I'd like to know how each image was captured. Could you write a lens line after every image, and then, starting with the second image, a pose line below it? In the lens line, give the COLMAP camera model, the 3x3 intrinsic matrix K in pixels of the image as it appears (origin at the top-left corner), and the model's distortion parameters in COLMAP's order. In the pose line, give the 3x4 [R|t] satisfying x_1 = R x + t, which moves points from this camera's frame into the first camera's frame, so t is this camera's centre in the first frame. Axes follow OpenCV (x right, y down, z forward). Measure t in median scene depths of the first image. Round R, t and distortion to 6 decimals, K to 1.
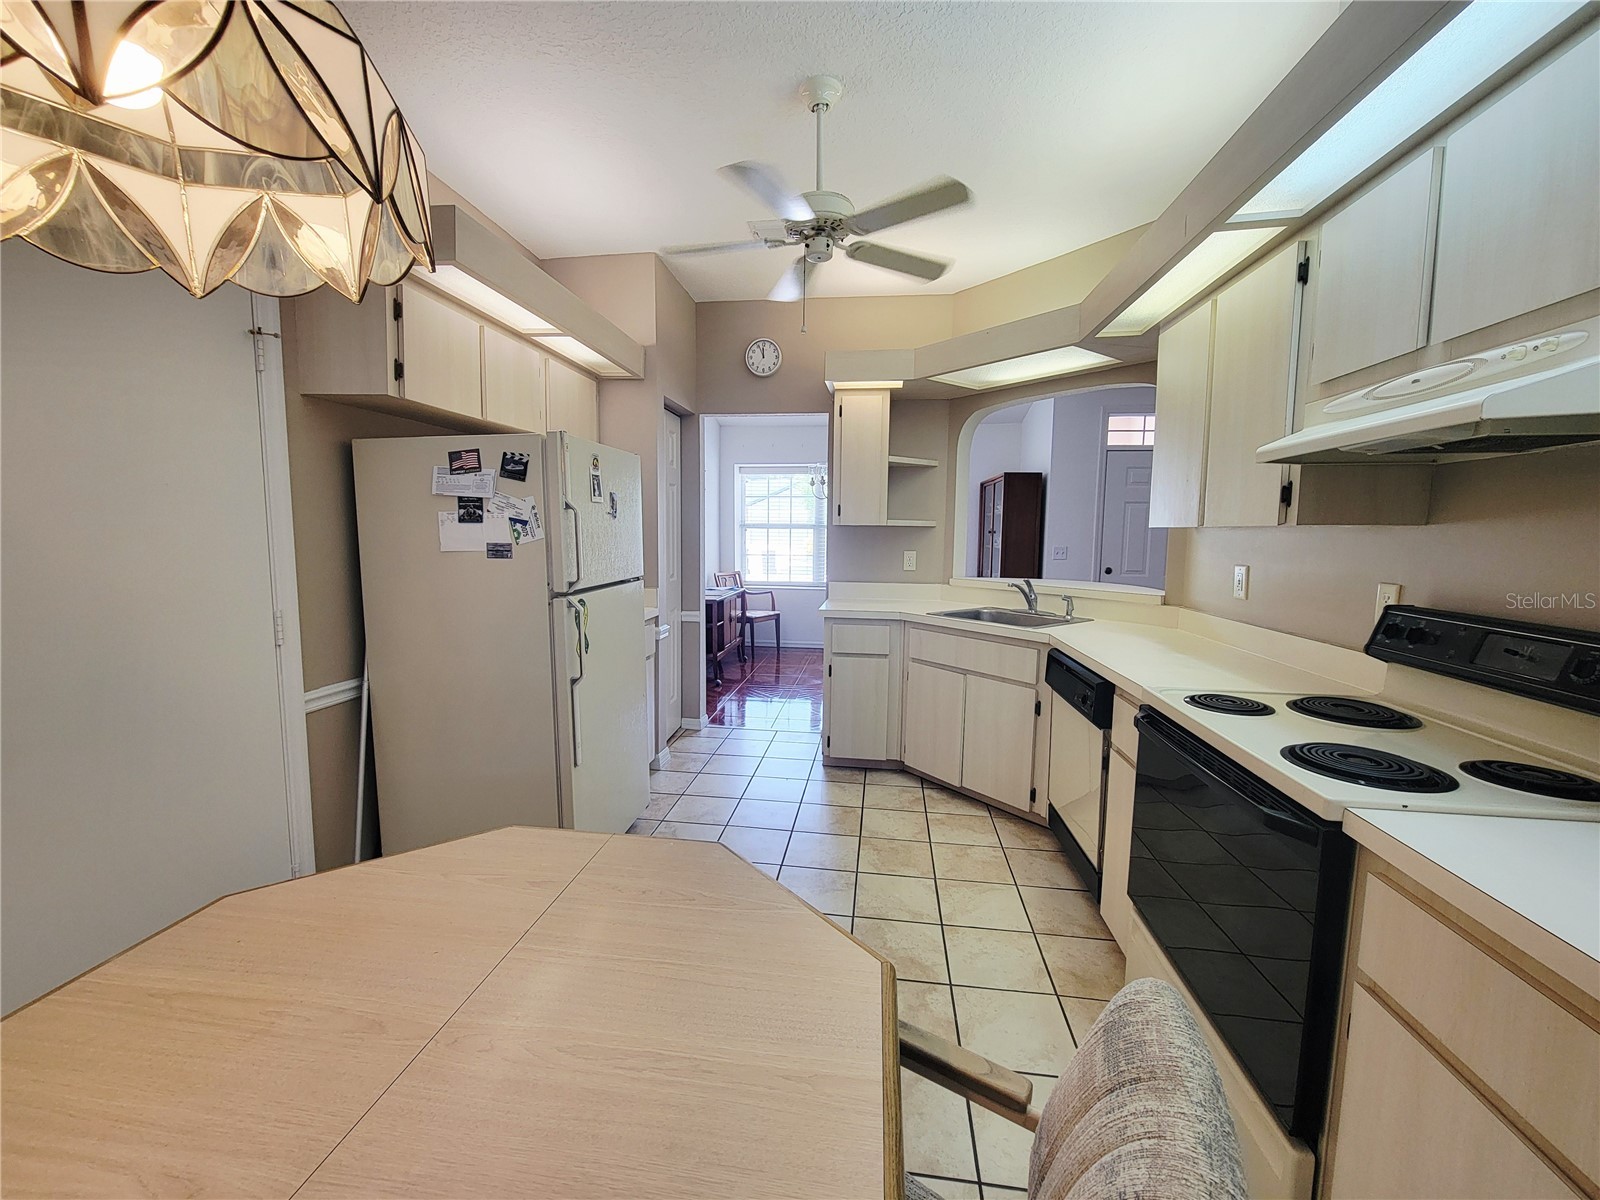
lens RADIAL K [[656.5, 0, 790.1], [0, 656.5, 597.3], [0, 0, 1]] dist [-0.001015, 0.000098]
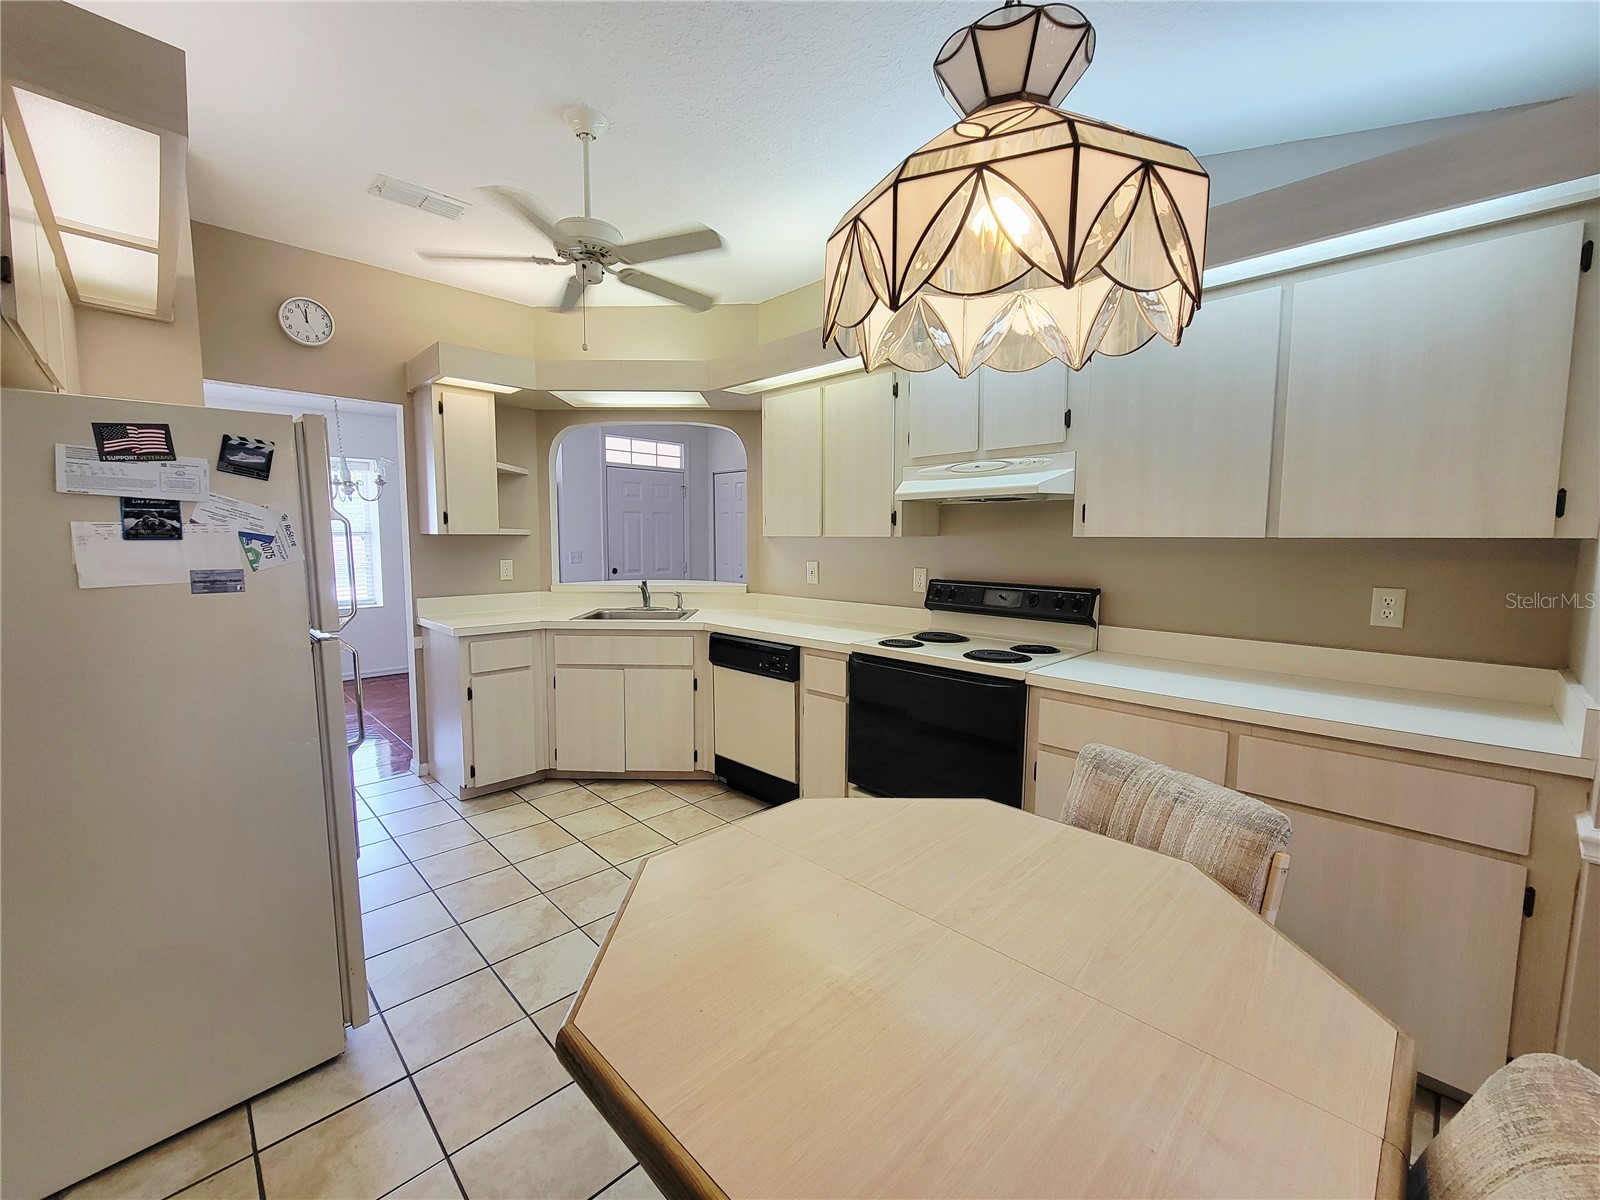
lens RADIAL K [[656.5, 0, 790.1], [0, 656.5, 597.3], [0, 0, 1]] dist [-0.001015, 0.000098]
pose [[0.611530, -0.081319, 0.787031, -0.613955], [0.083775, 0.995768, 0.037793, -0.031436], [-0.786773, 0.042822, 0.615755, 0.134424]]
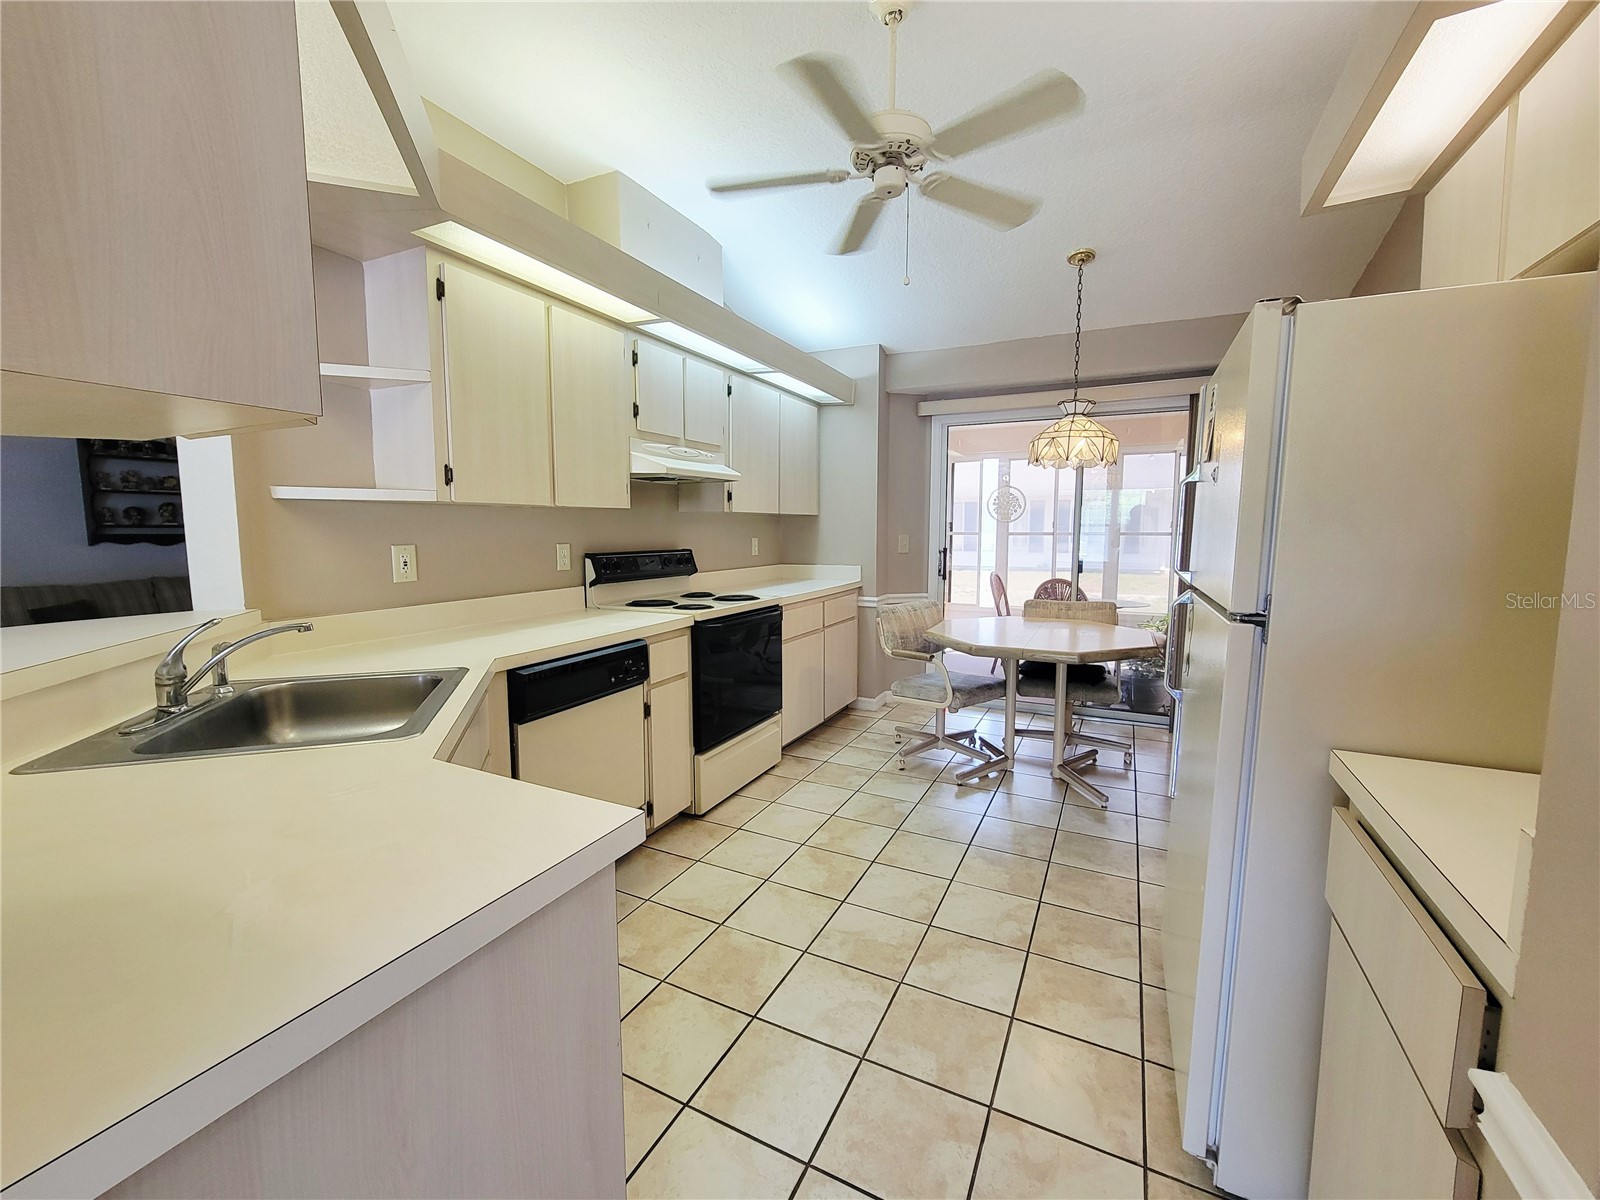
lens RADIAL K [[656.5, 0, 790.1], [0, 656.5, 597.3], [0, 0, 1]] dist [-0.001015, 0.000098]
pose [[-0.946840, -0.042974, 0.318821, -0.130424], [0.024220, 0.978703, 0.203850, -0.171662], [-0.320792, 0.200735, -0.925634, 1.936845]]
